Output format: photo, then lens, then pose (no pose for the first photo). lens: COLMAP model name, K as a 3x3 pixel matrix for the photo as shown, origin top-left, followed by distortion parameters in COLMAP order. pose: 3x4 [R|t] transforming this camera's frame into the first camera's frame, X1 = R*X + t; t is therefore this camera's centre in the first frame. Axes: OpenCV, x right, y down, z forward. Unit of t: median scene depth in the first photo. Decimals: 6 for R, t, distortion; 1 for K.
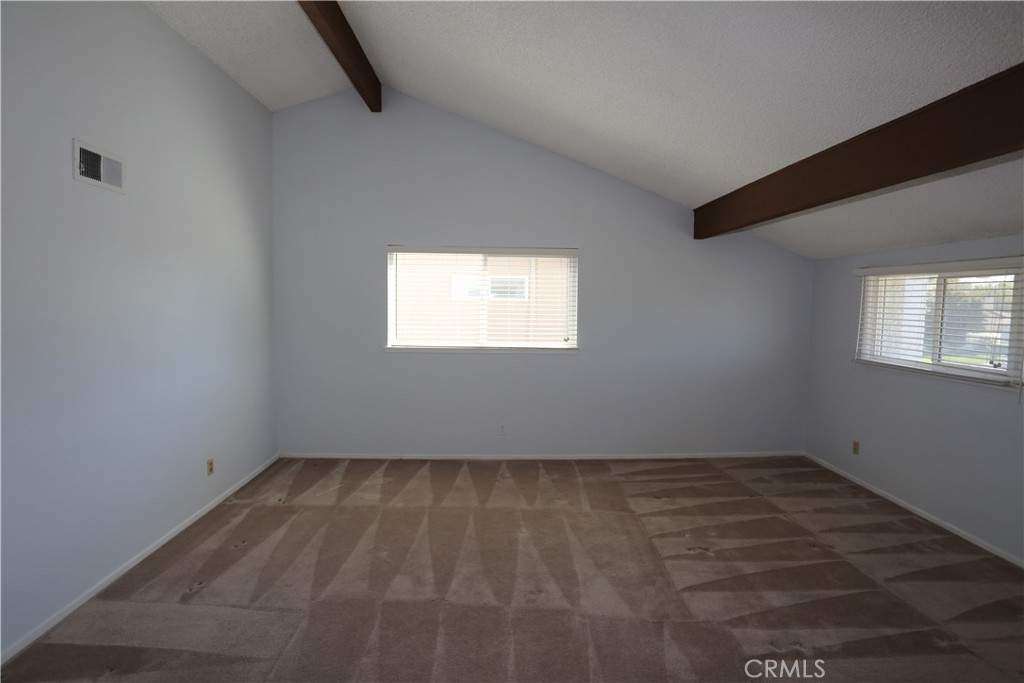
lens RADIAL K [[500.0, 0, 514.6], [0, 500.0, 339.1], [0, 0, 1]] dist [-0.045212, 0.011289]
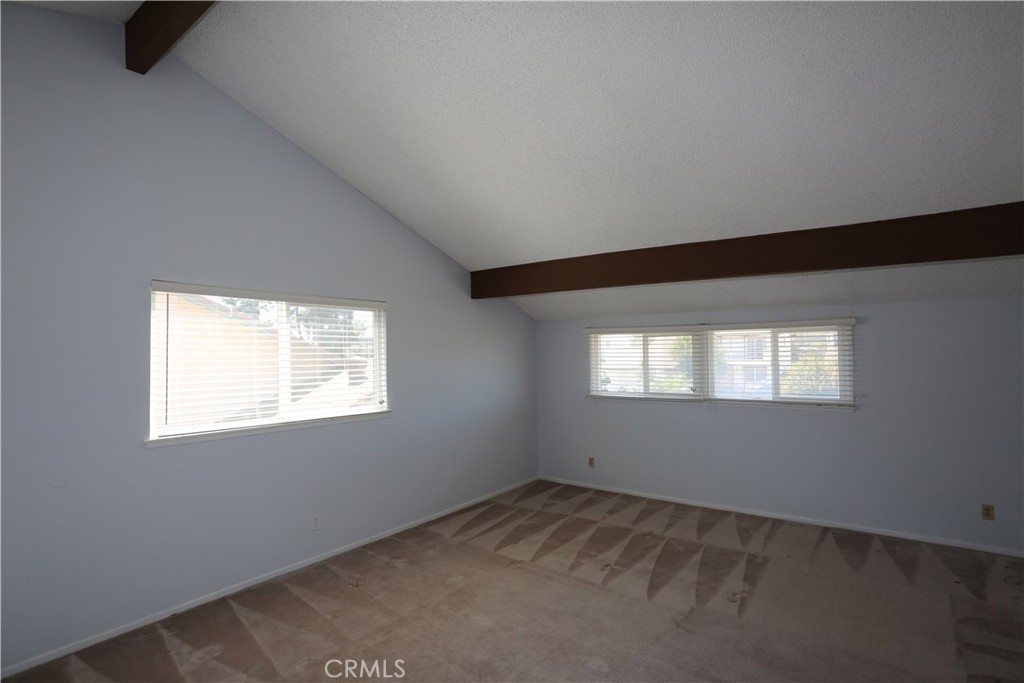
lens RADIAL K [[500.0, 0, 520.1], [0, 500.0, 339.9], [0, 0, 1]] dist [-0.045212, 0.011289]
pose [[0.624332, 0.002460, 0.781155, -0.531212], [0.077849, 0.994821, -0.065353, -0.038969], [-0.777271, 0.101614, 0.620907, 0.297134]]
